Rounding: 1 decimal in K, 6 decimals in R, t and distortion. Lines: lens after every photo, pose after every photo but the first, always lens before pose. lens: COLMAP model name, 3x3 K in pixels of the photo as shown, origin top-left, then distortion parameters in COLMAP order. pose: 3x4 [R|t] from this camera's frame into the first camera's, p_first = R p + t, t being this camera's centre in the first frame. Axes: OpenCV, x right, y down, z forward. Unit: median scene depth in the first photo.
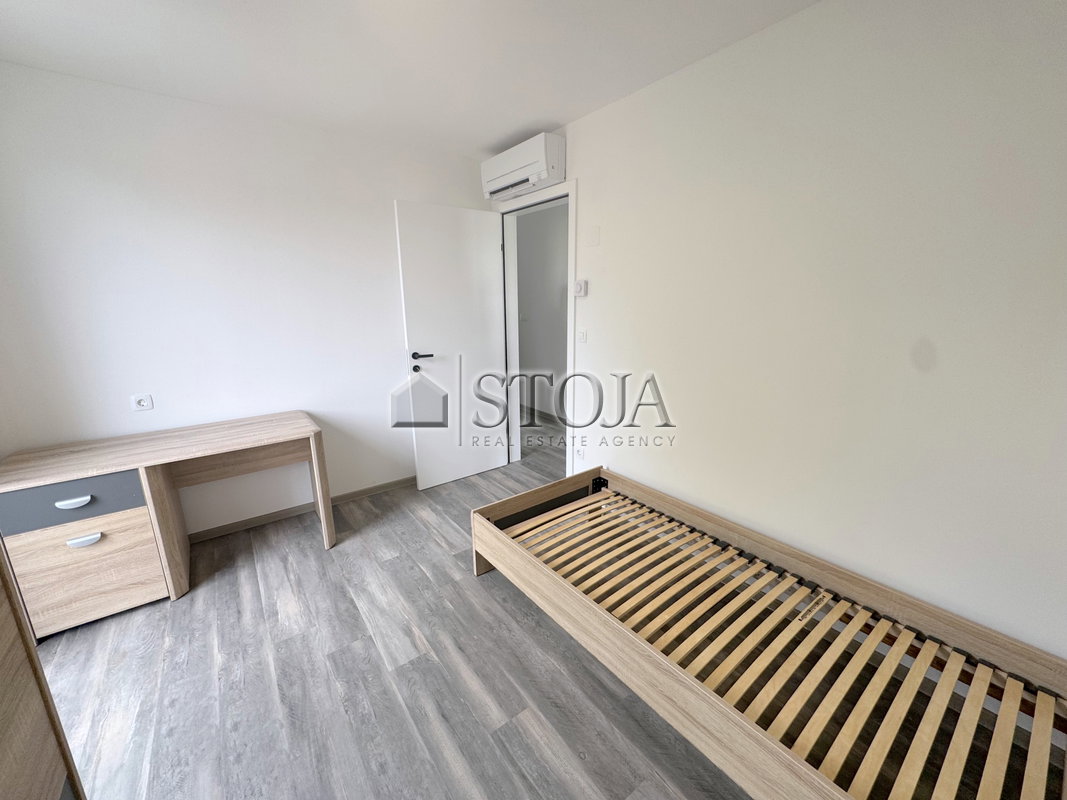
lens RADIAL K [[422.8, 0, 532.5], [0, 422.8, 397.3], [0, 0, 1]] dist [-0.001277, -0.000113]
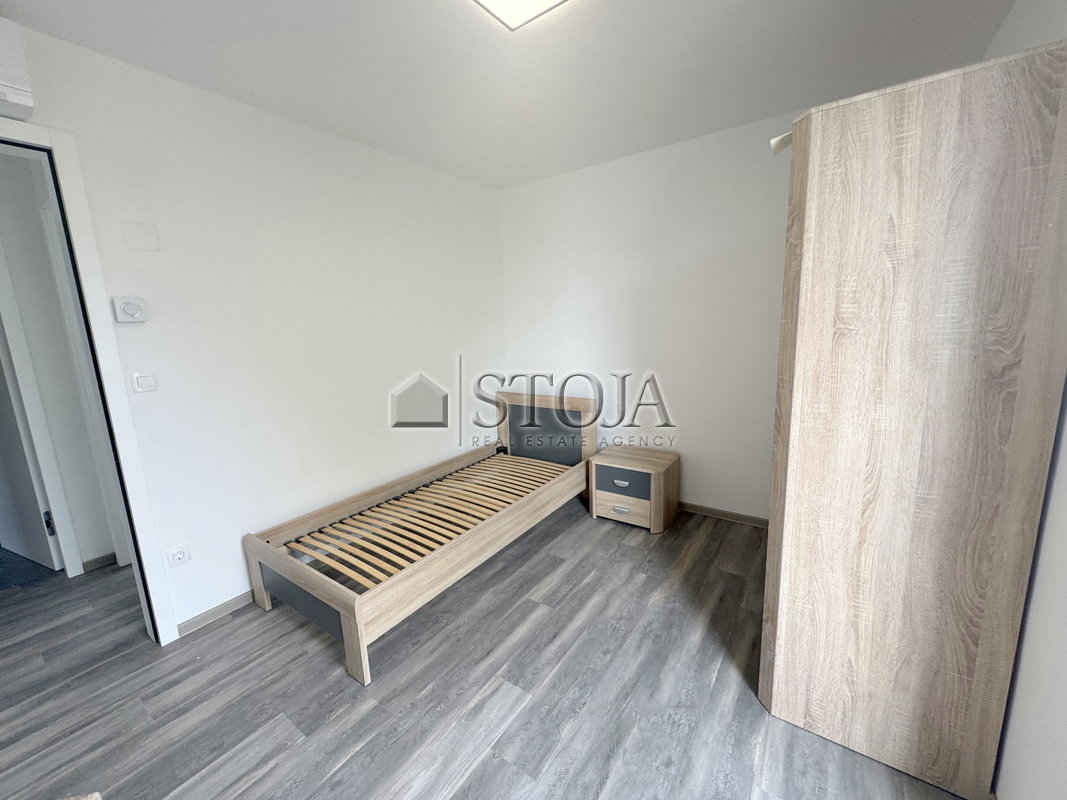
lens RADIAL K [[422.8, 0, 534.3], [0, 422.8, 394.2], [0, 0, 1]] dist [-0.001277, -0.000113]
pose [[-0.303118, -0.139182, 0.942734, -1.177612], [0.261873, 0.939025, 0.222834, -0.196993], [-0.916265, 0.314422, -0.248188, 1.058354]]
